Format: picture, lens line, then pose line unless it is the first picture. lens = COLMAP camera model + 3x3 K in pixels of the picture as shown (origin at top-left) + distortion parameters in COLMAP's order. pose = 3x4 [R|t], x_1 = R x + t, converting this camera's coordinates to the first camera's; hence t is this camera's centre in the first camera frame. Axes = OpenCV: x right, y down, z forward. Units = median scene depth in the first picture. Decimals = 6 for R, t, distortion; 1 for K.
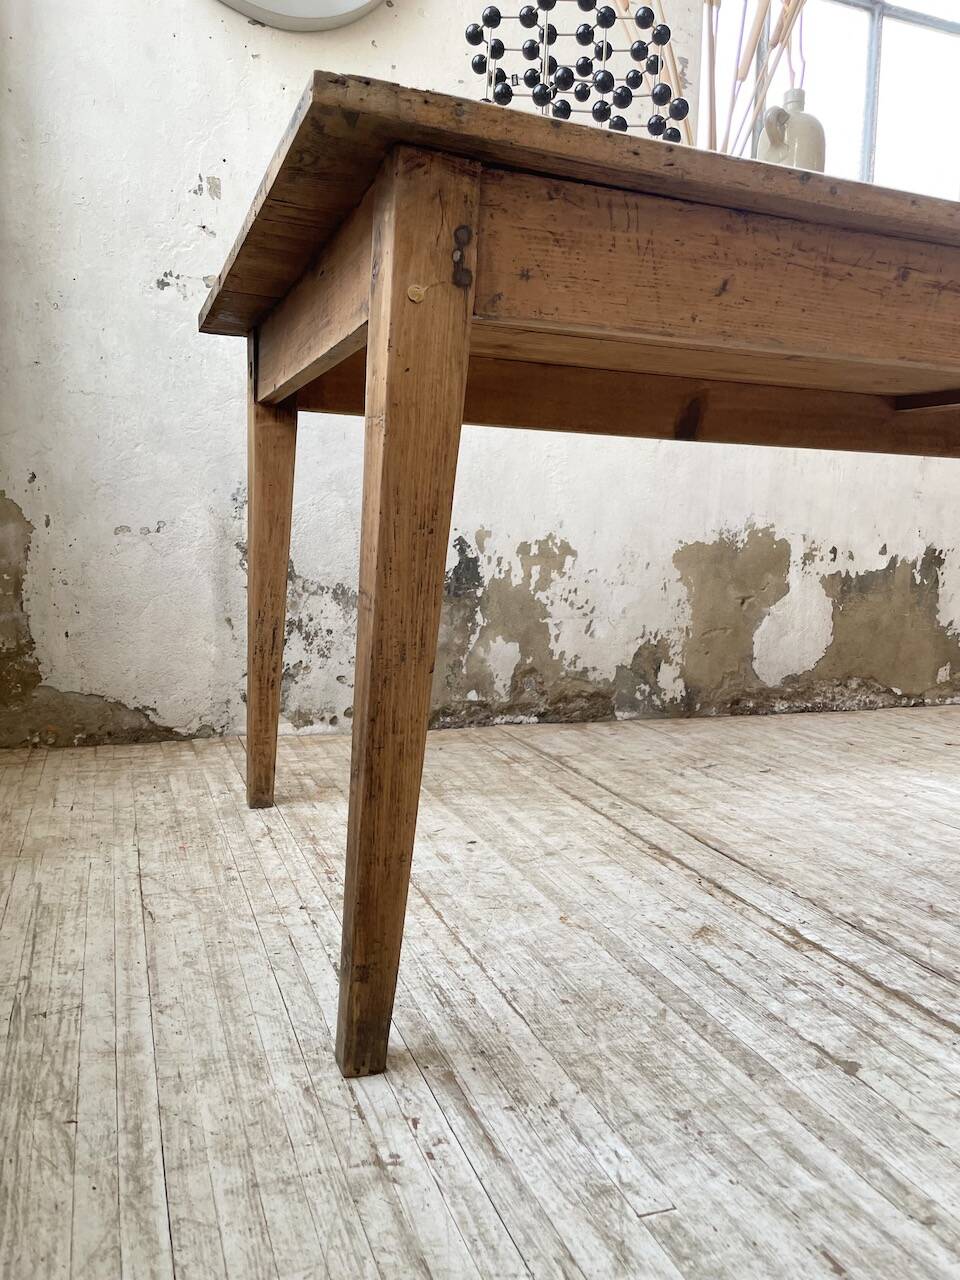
lens RADIAL K [[970.0, 0, 476.1], [0, 970.0, 633.8], [0, 0, 1]] dist [0.087608, -0.118507]
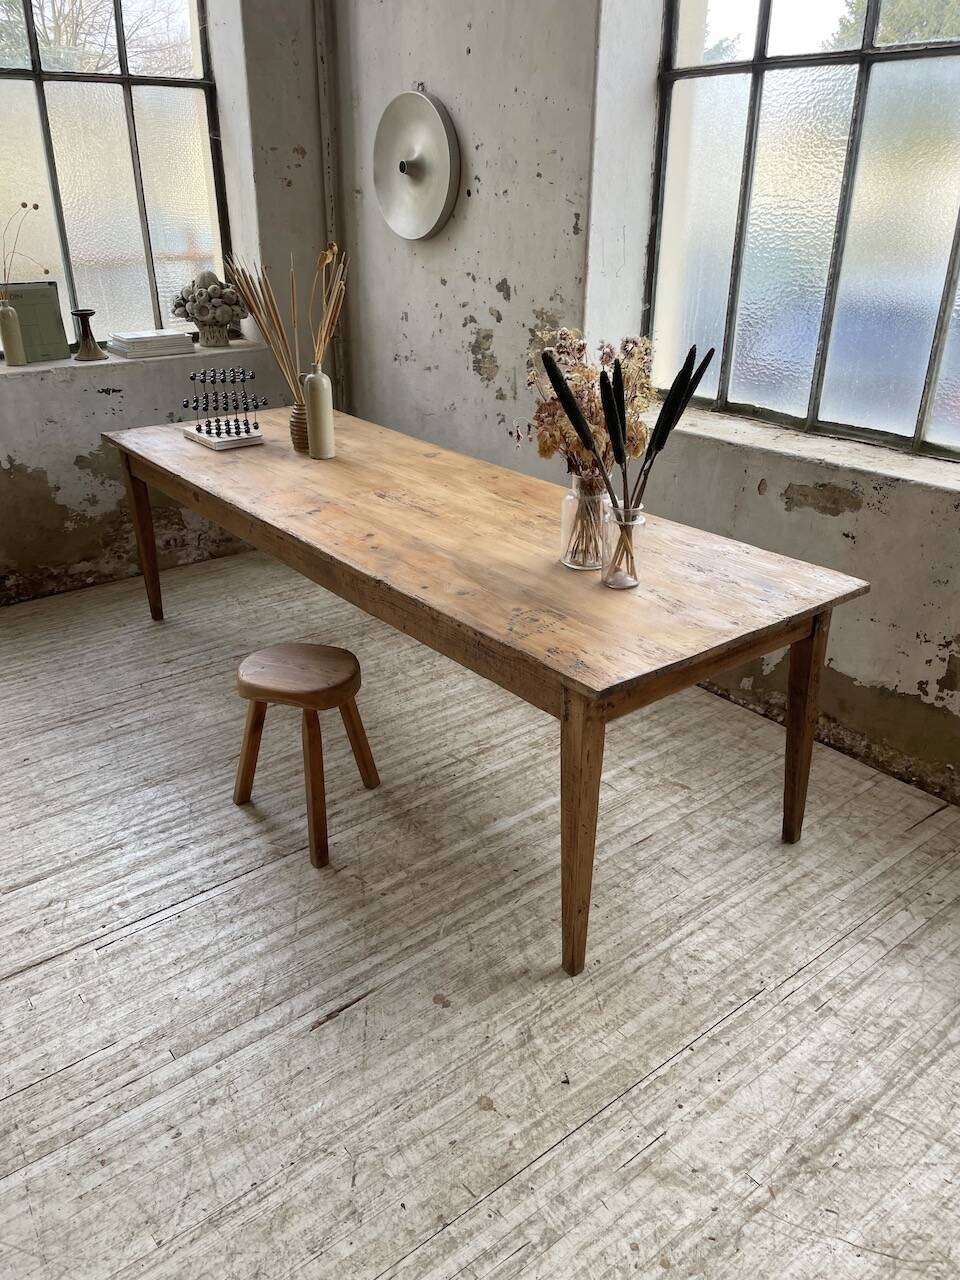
lens RADIAL K [[970.0, 0, 479.3], [0, 970.0, 638.6], [0, 0, 1]] dist [0.087608, -0.118507]
pose [[0.309497, 0.375494, -0.873622, 1.992301], [-0.099066, 0.926465, 0.363111, -0.591850], [0.945726, -0.025835, 0.323937, 0.408025]]
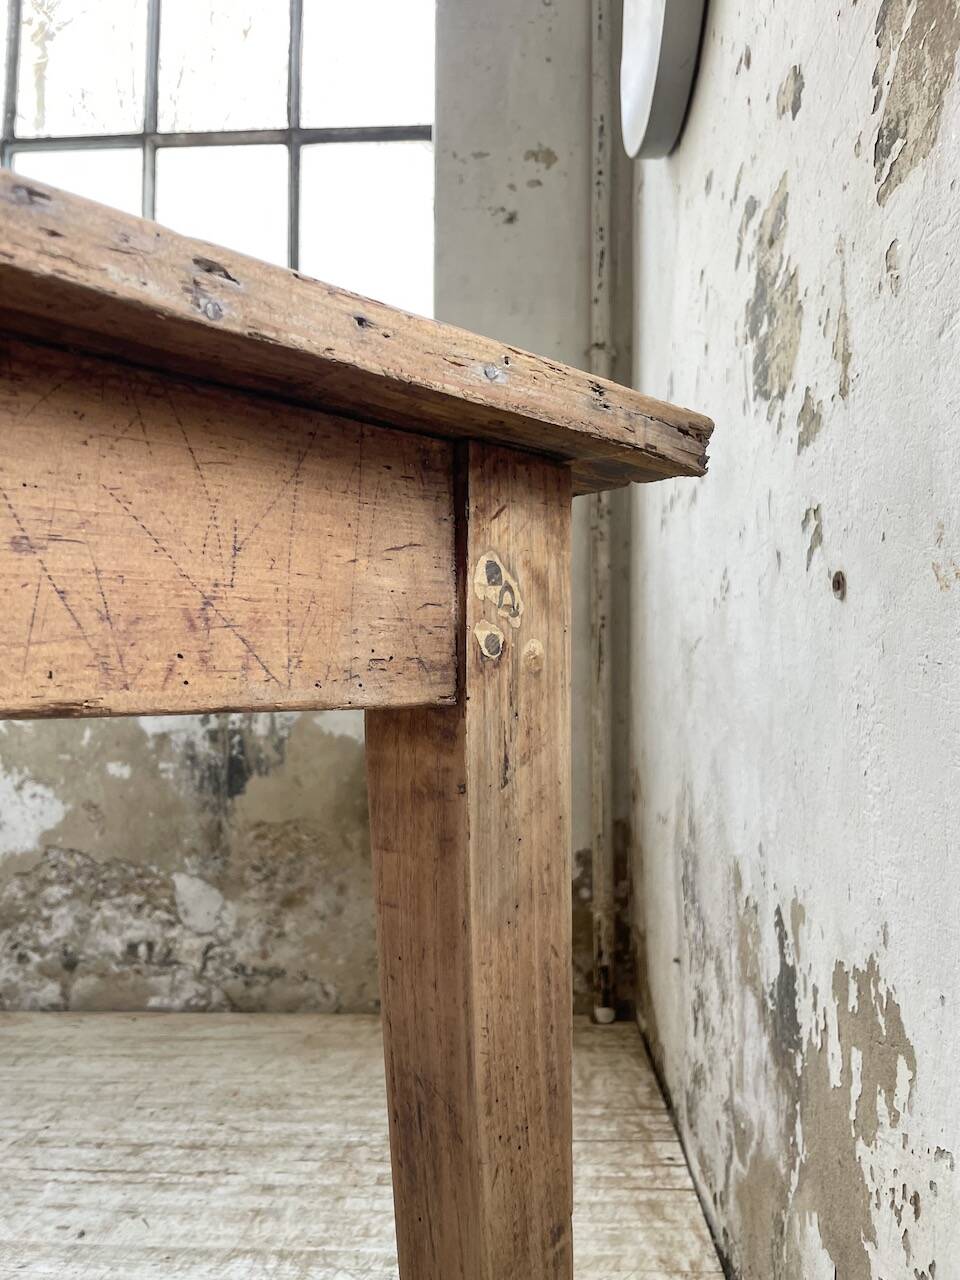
lens RADIAL K [[970.0, 0, 471.1], [0, 970.0, 656.0], [0, 0, 1]] dist [0.087608, -0.118507]
pose [[-0.390438, -0.068125, -0.918105, 0.475306], [-0.110802, 0.993487, -0.026599, -0.201770], [0.913937, 0.091342, -0.395443, 1.162809]]
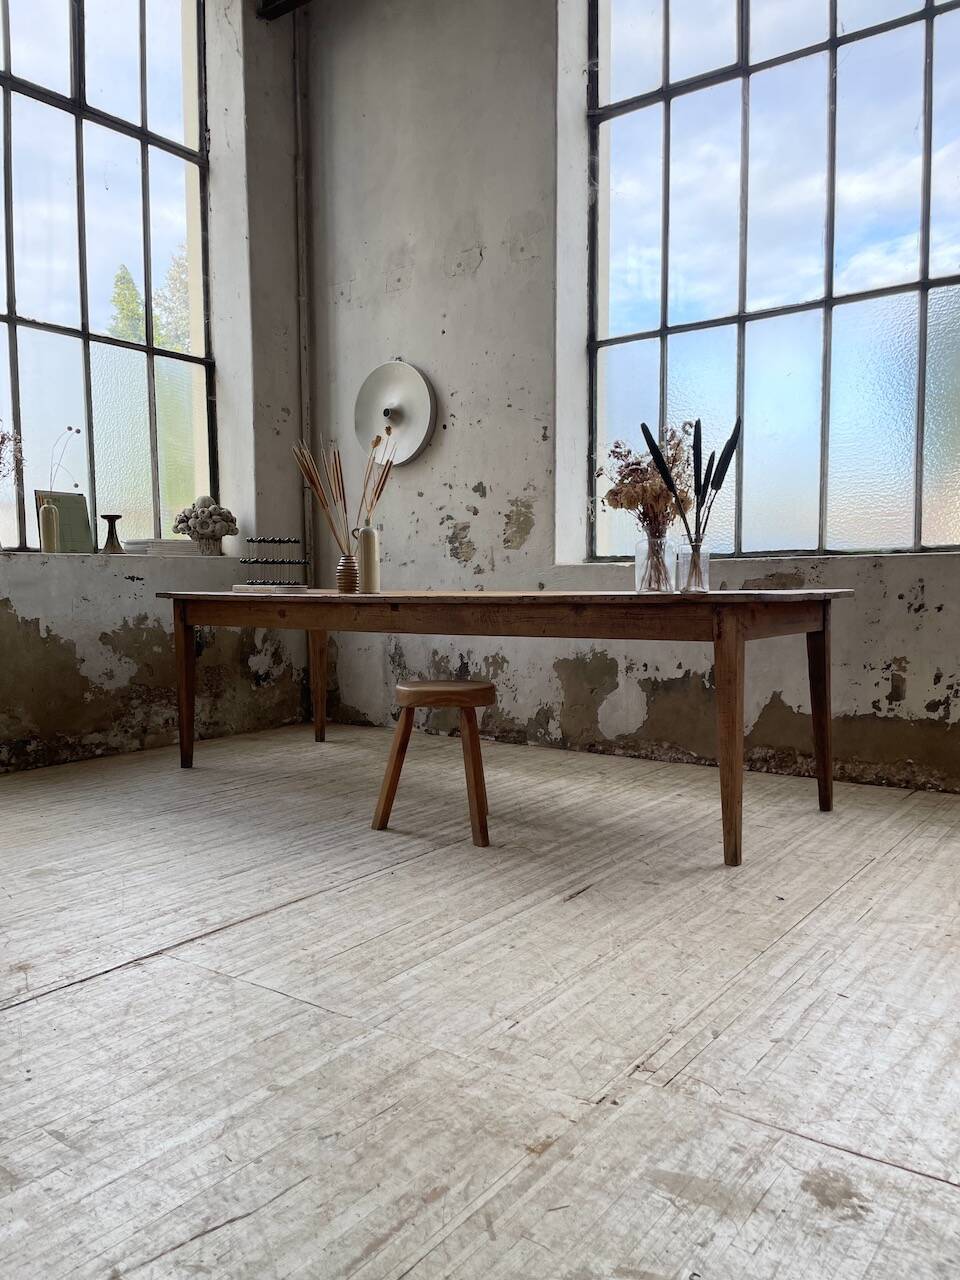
lens RADIAL K [[968.6, 0, 479.8], [0, 968.6, 648.5], [0, 0, 1]] dist [0.090973, -0.121067]
pose [[0.546250, 0.025427, -0.837236, 2.151279], [-0.069342, 0.997481, -0.014947, -0.089954], [0.834747, 0.066220, 0.546637, -0.235131]]
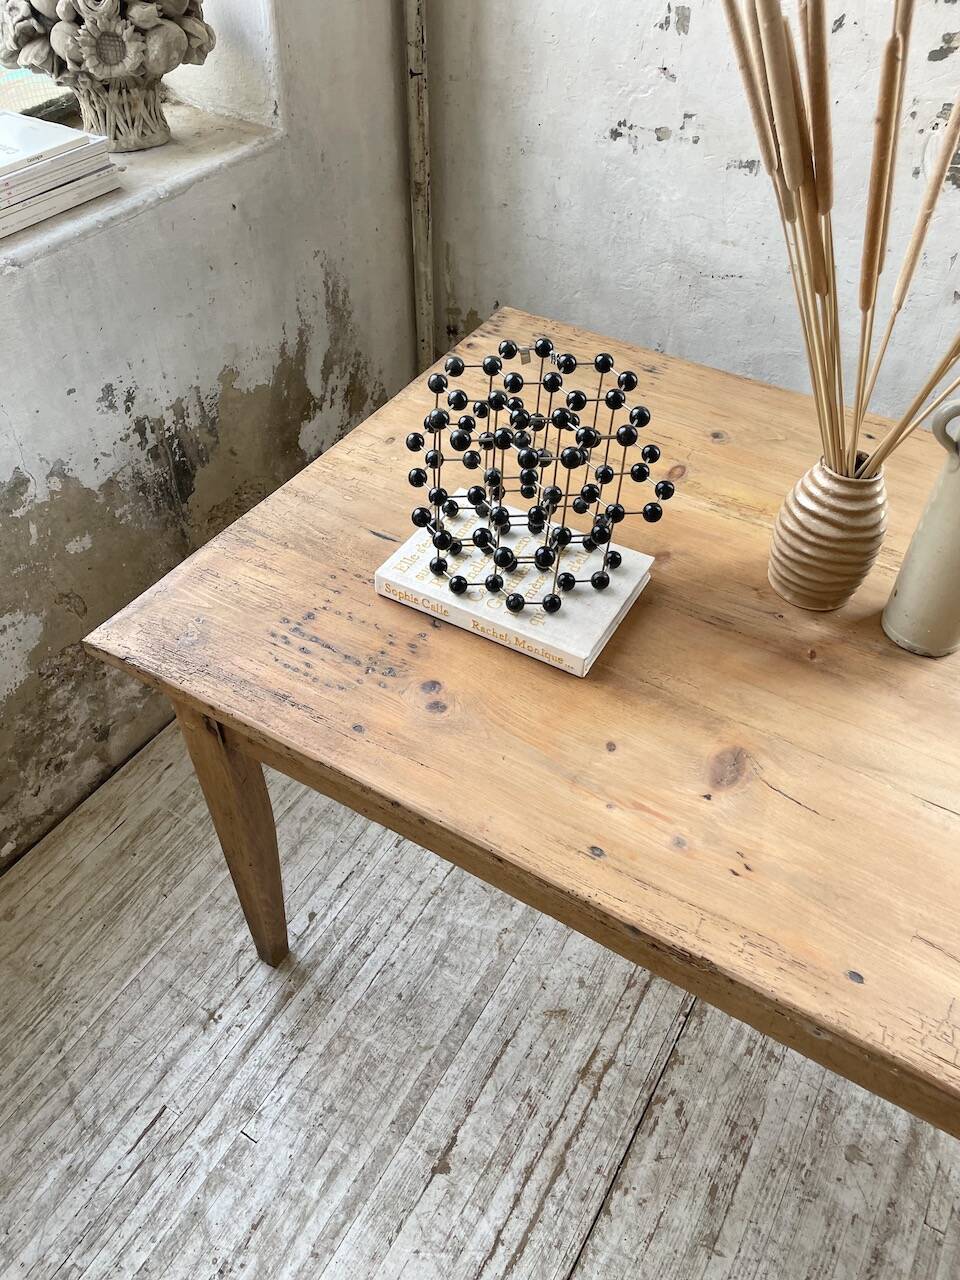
lens RADIAL K [[970.0, 0, 471.7], [0, 970.0, 647.4], [0, 0, 1]] dist [0.087608, -0.118507]
pose [[0.621037, 0.535903, -0.571945, 0.391642], [-0.078773, 0.768707, 0.634732, -0.554557], [0.779813, -0.349139, 0.519610, 0.224560]]
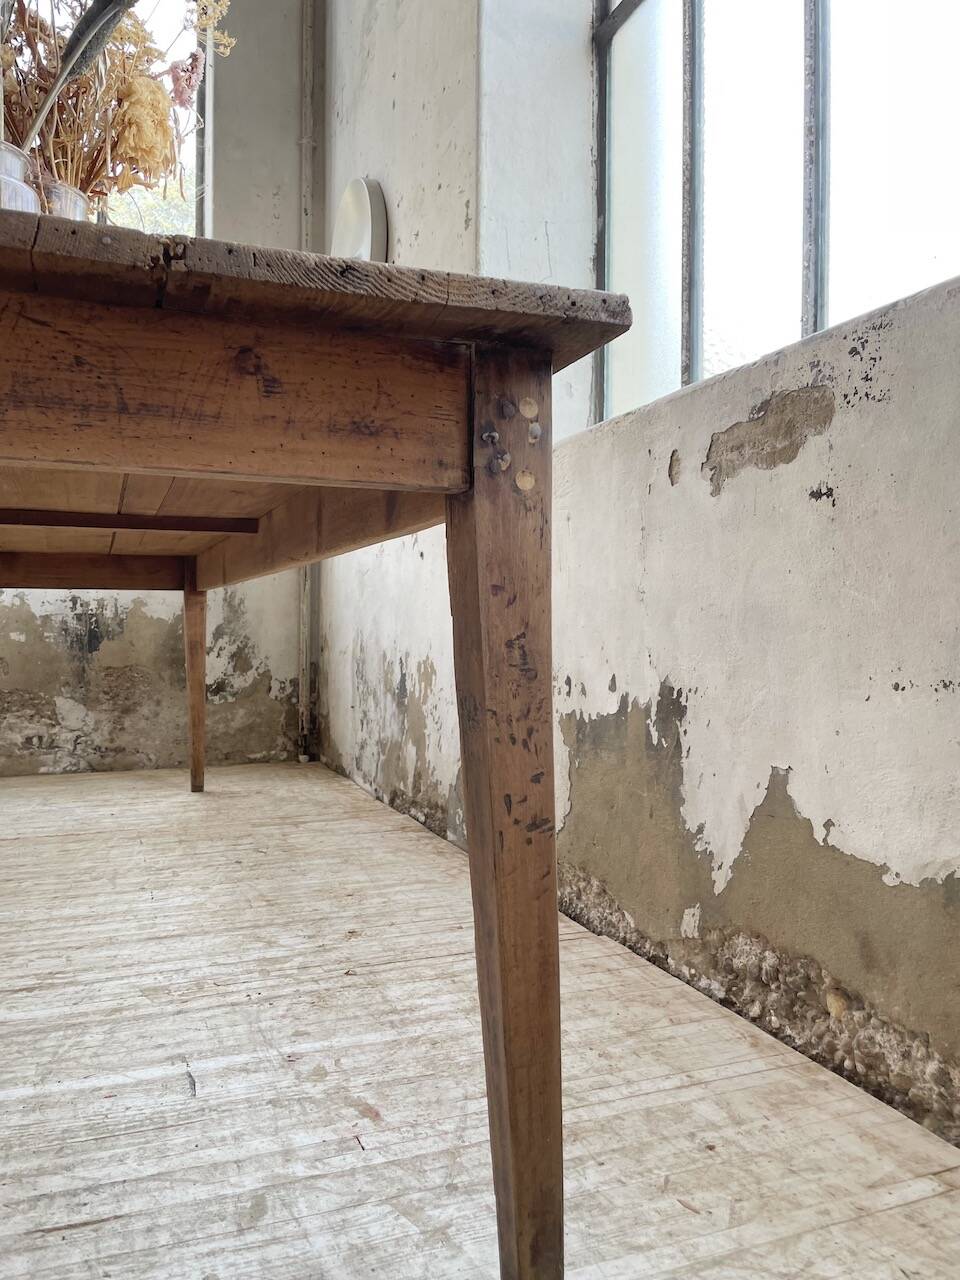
lens RADIAL K [[970.0, 0, 472.5], [0, 970.0, 625.5], [0, 0, 1]] dist [0.087608, -0.118507]
pose [[0.014691, -0.030379, -0.999430, 1.420242], [-0.113666, 0.993008, -0.031855, -0.124722], [0.993410, 0.114069, 0.011135, 1.207159]]
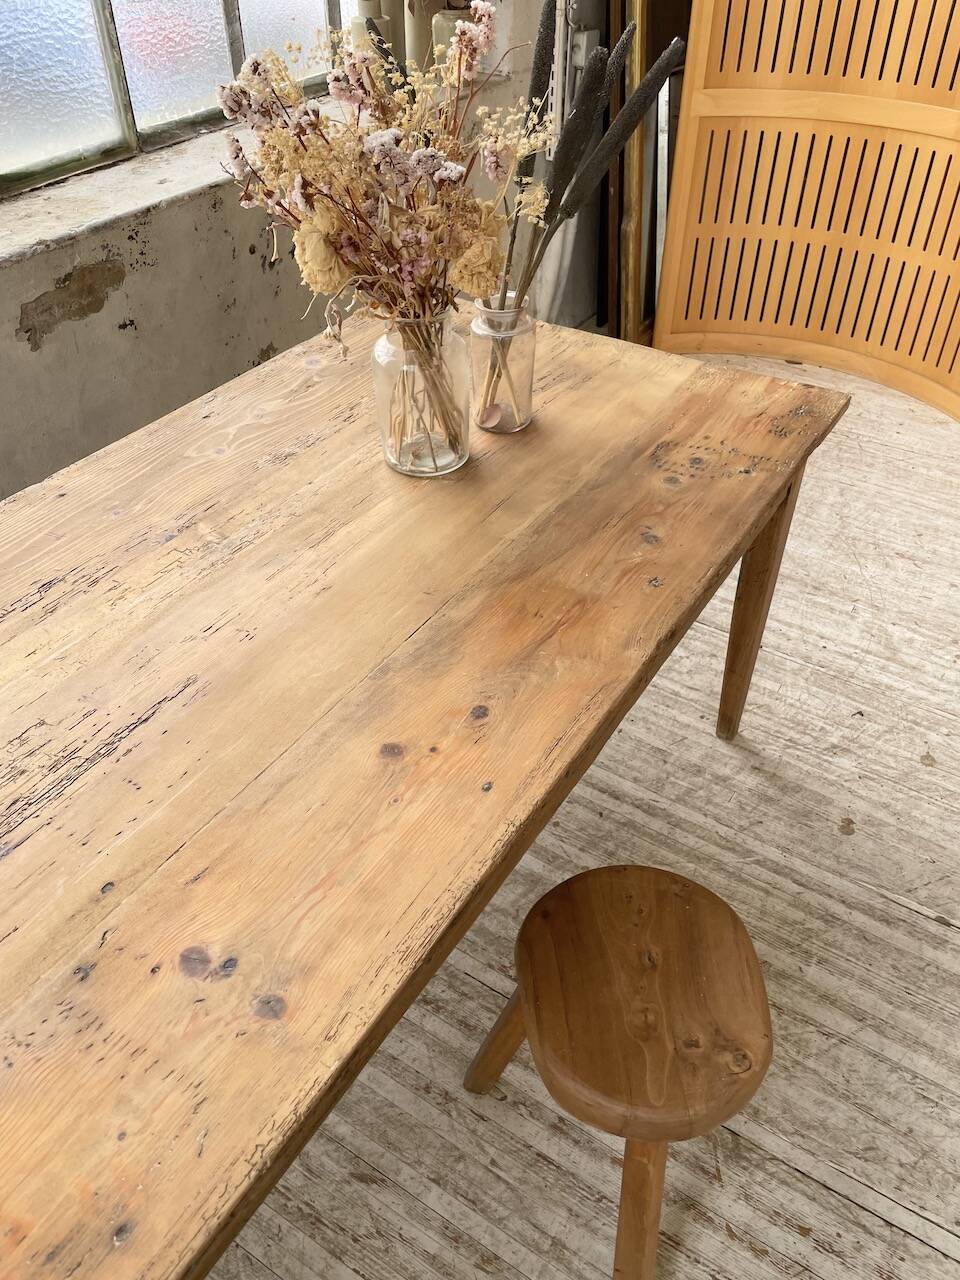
lens RADIAL K [[970.0, 0, 491.7], [0, 970.0, 640.3], [0, 0, 1]] dist [0.087608, -0.118507]
pose [[0.794731, -0.409372, 0.448127, 0.514613], [0.080332, 0.802758, 0.590869, -0.566734], [-0.601623, -0.433583, 0.670862, 0.351161]]
